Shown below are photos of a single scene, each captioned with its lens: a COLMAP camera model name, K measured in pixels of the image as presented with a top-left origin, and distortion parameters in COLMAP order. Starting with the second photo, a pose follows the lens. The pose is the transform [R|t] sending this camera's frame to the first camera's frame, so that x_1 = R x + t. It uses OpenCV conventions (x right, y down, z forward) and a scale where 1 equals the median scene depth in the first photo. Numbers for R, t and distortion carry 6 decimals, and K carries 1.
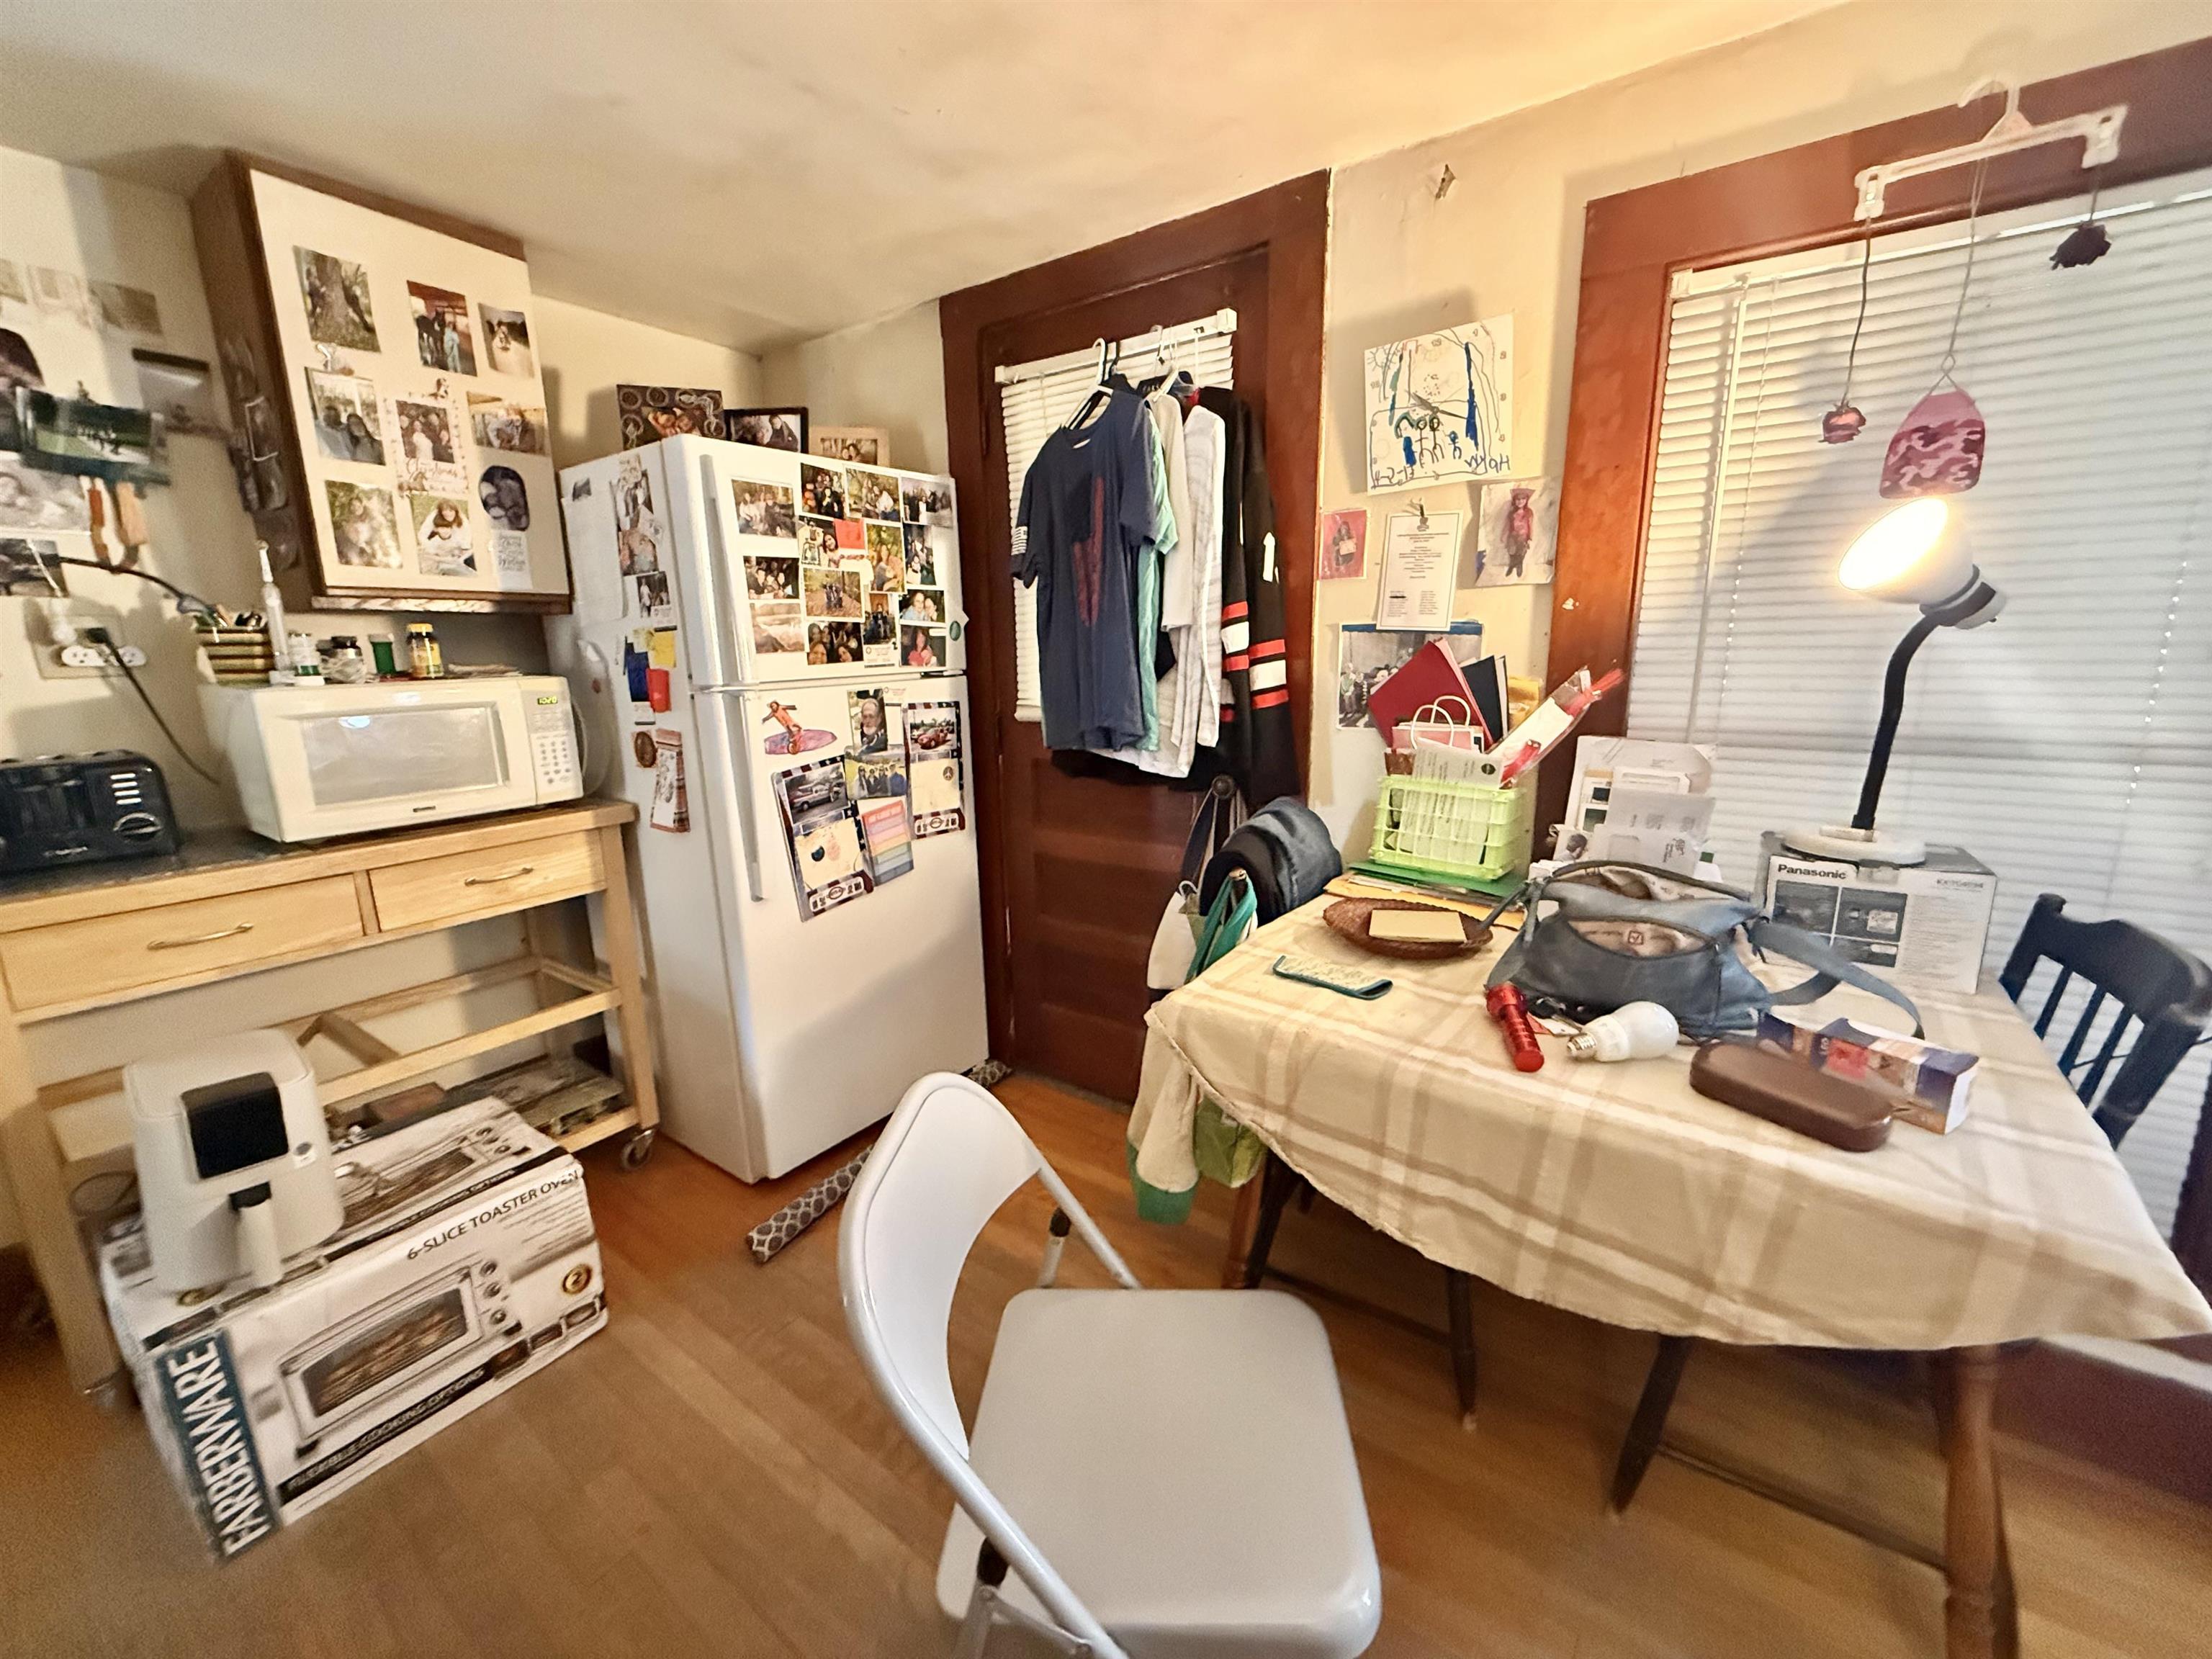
lens RADIAL K [[884.6, 0, 1106.0], [0, 884.6, 829.5], [0, 0, 1]] dist [0.000262, 0.000185]
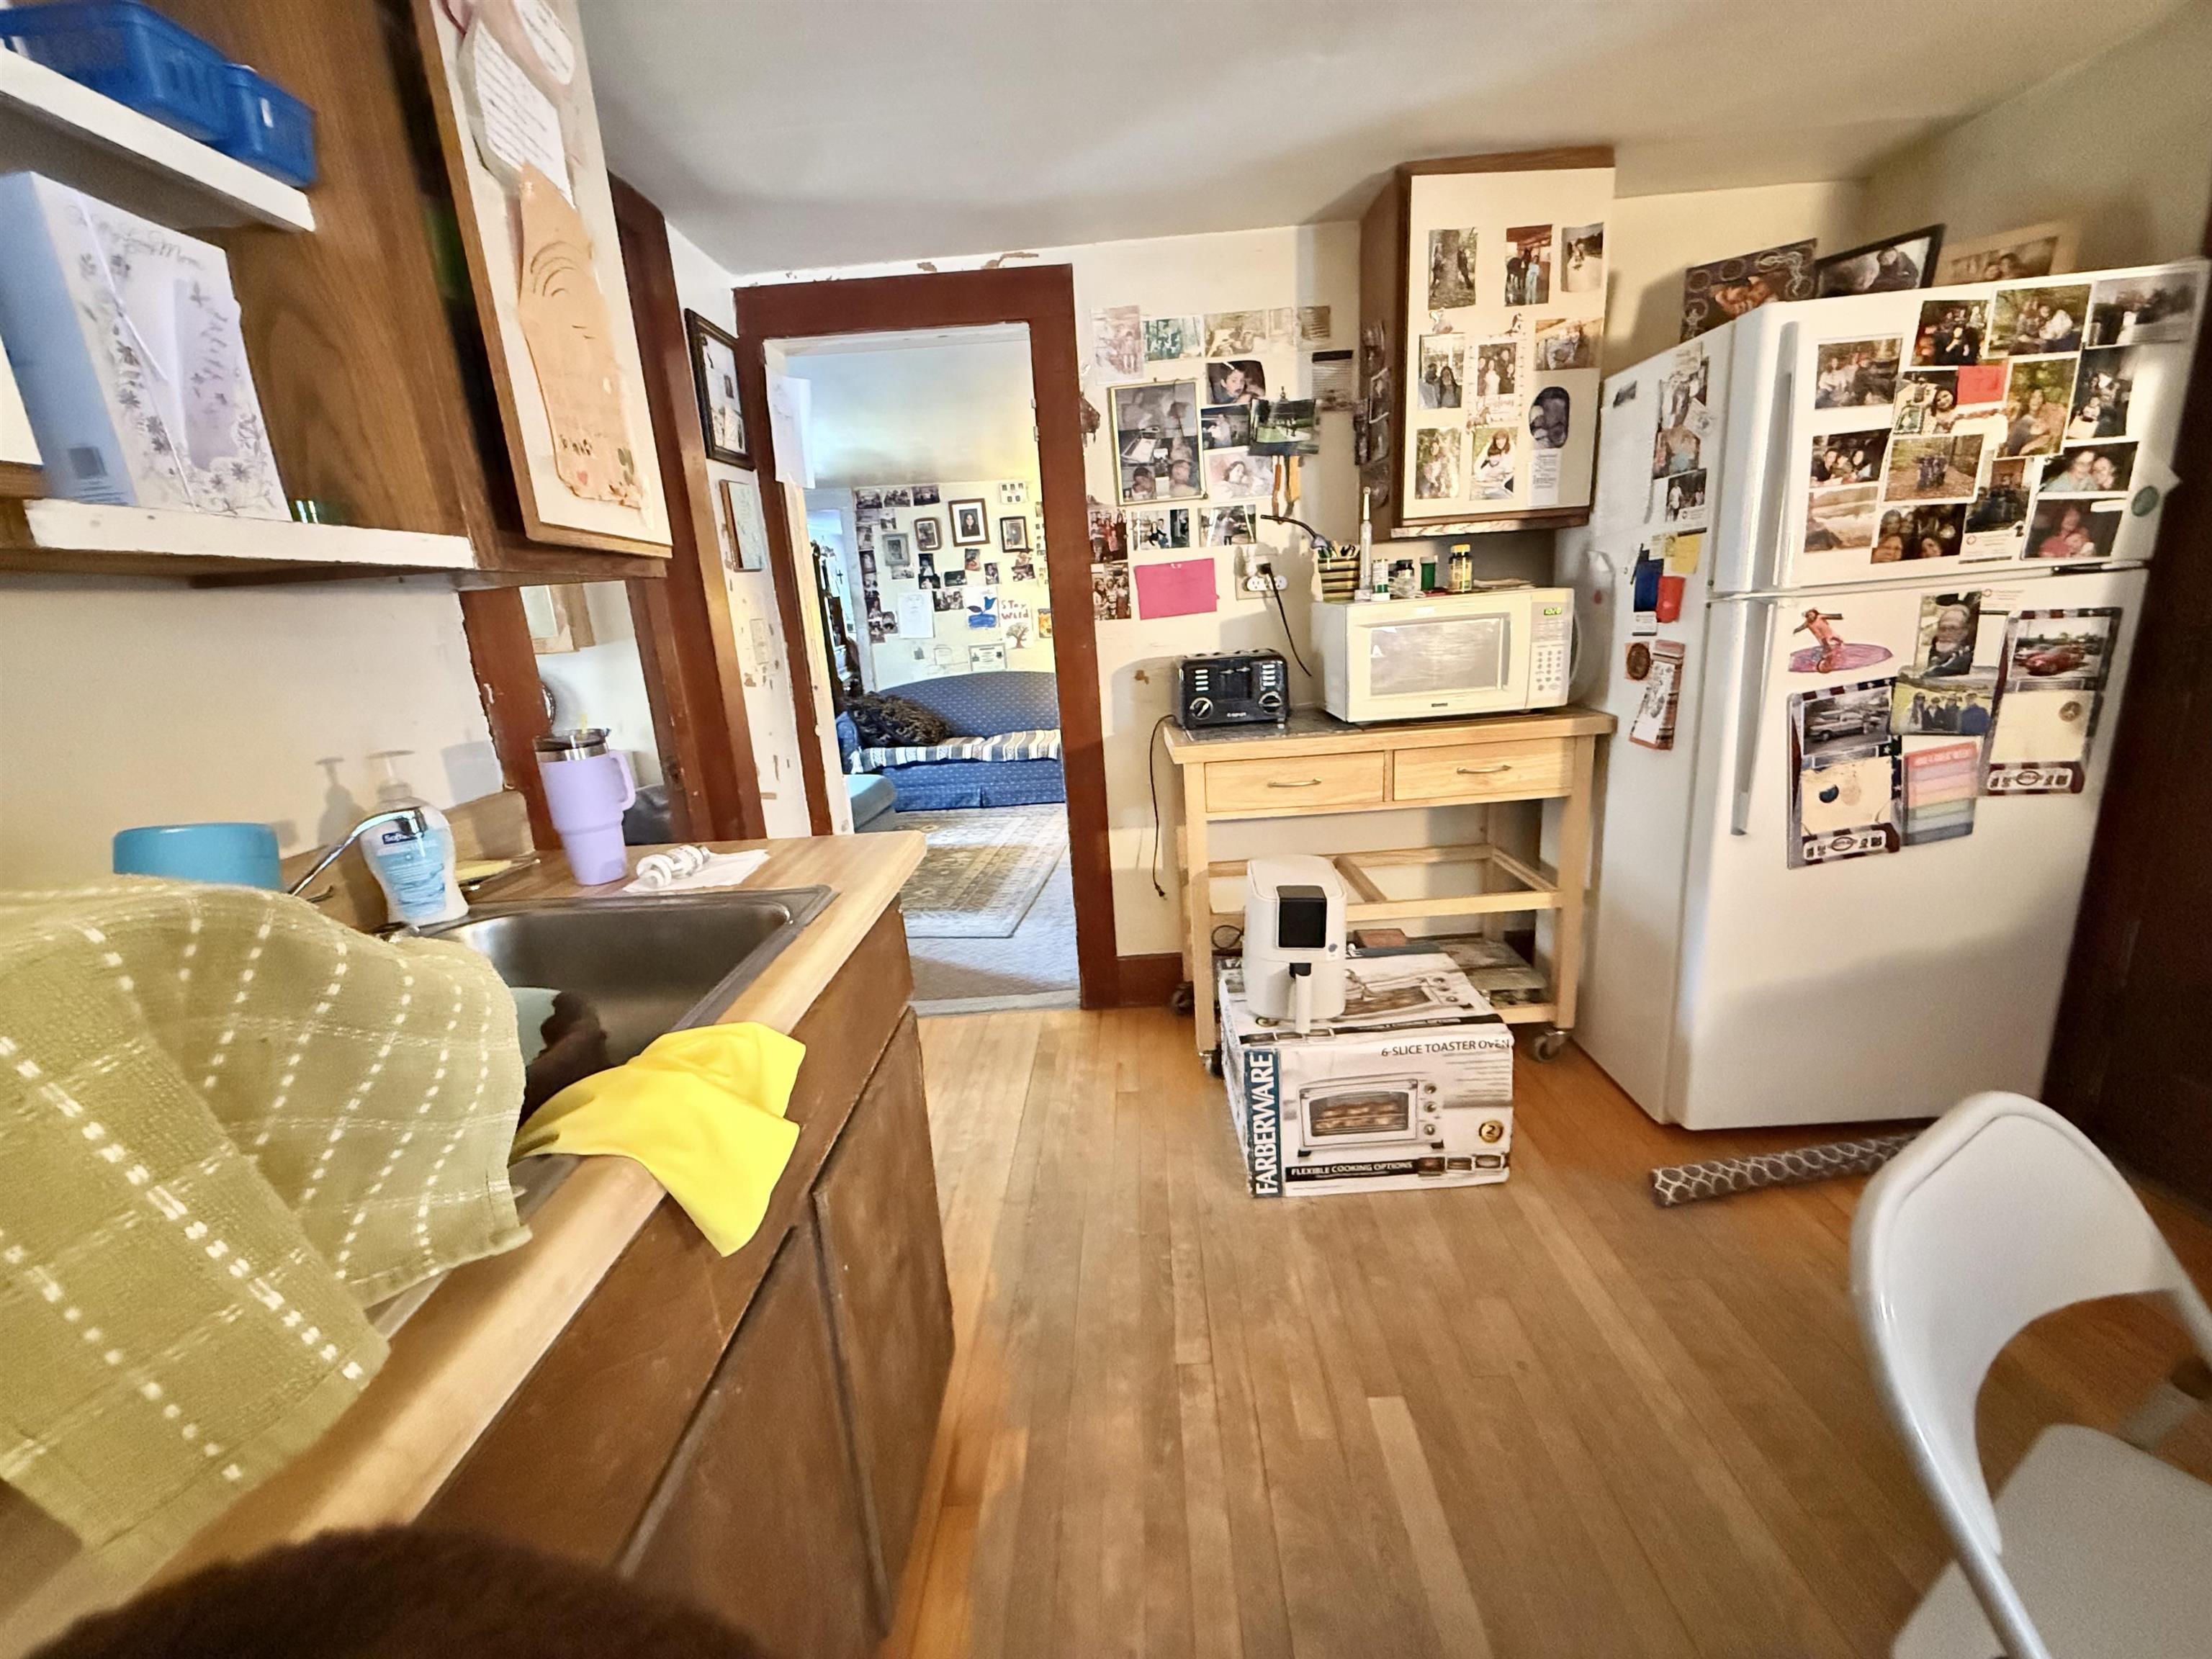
lens RADIAL K [[884.6, 0, 1106.0], [0, 884.6, 829.5], [0, 0, 1]] dist [0.000262, 0.000185]
pose [[0.564966, 0.188459, -0.803303, -0.033947], [-0.112687, 0.982068, 0.151145, 0.011718], [0.817383, 0.005130, 0.576072, -0.049862]]
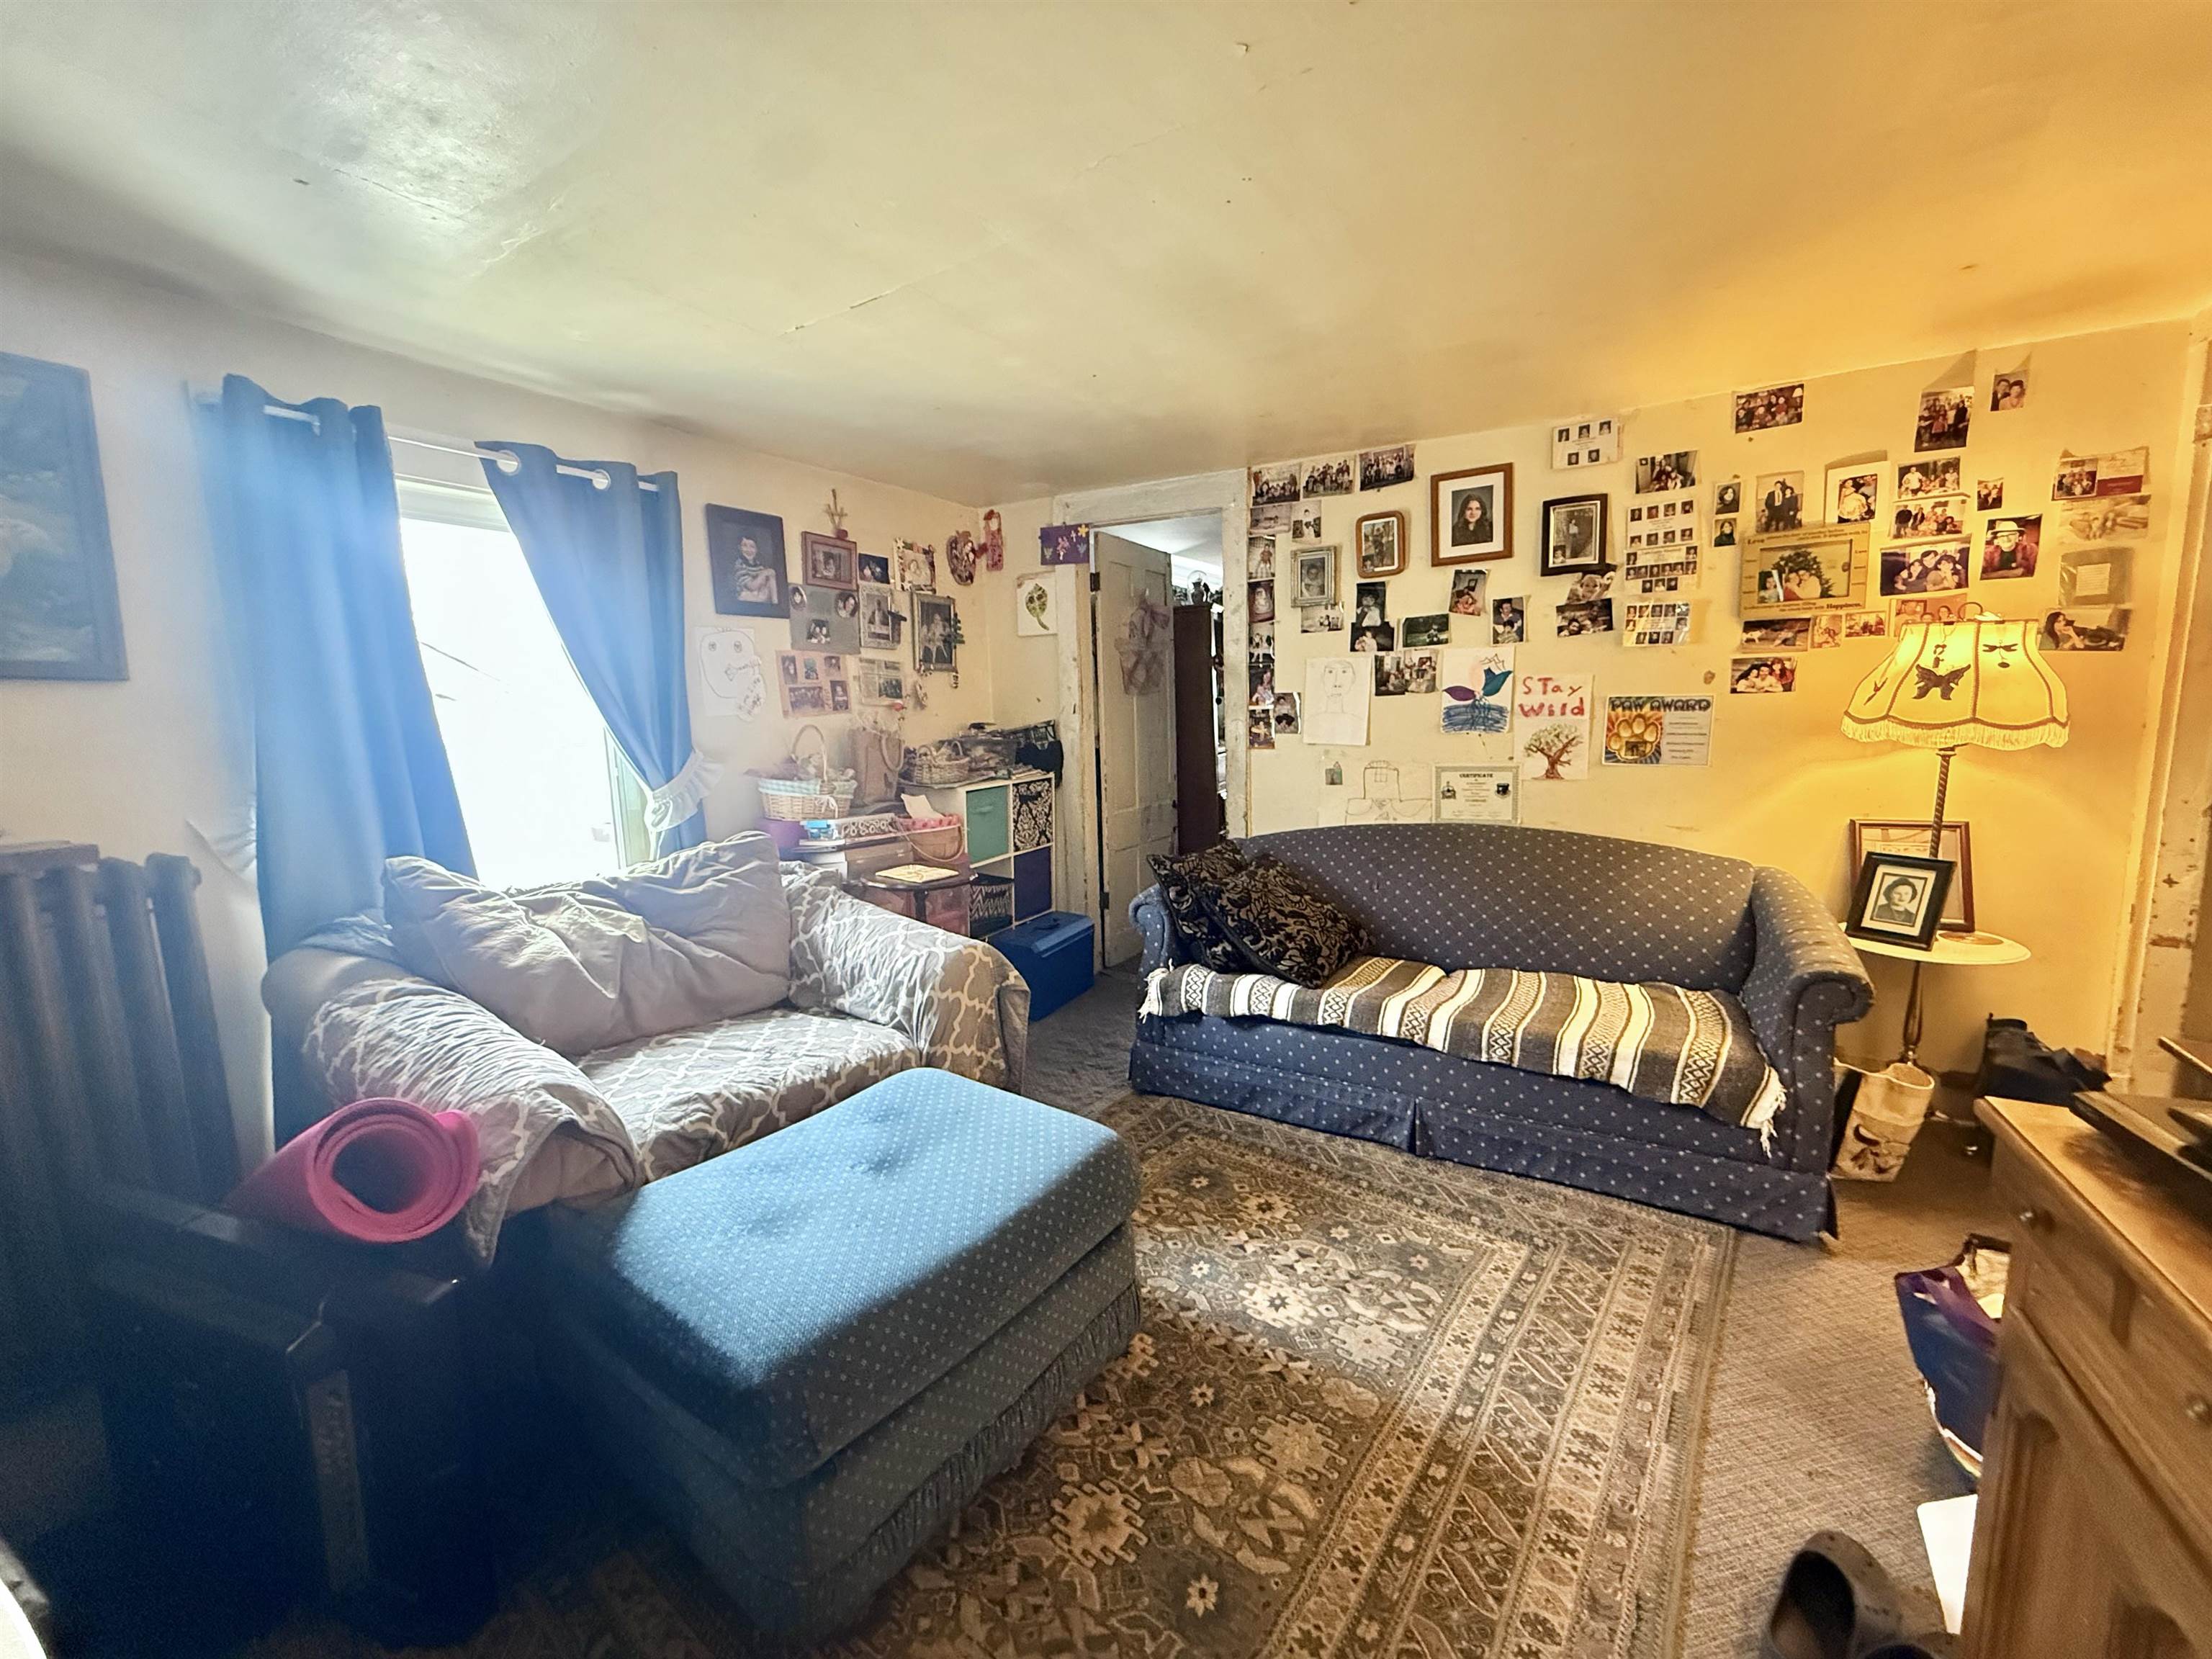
lens RADIAL K [[877.3, 0, 1105.1], [0, 877.3, 828.2], [0, 0, 1]] dist [-0.001557, 0.000409]
pose [[0.063350, 0.149466, -0.986735, -1.003647], [-0.175929, 0.974910, 0.136380, -0.064354], [0.982362, 0.164955, 0.088056, 0.438251]]
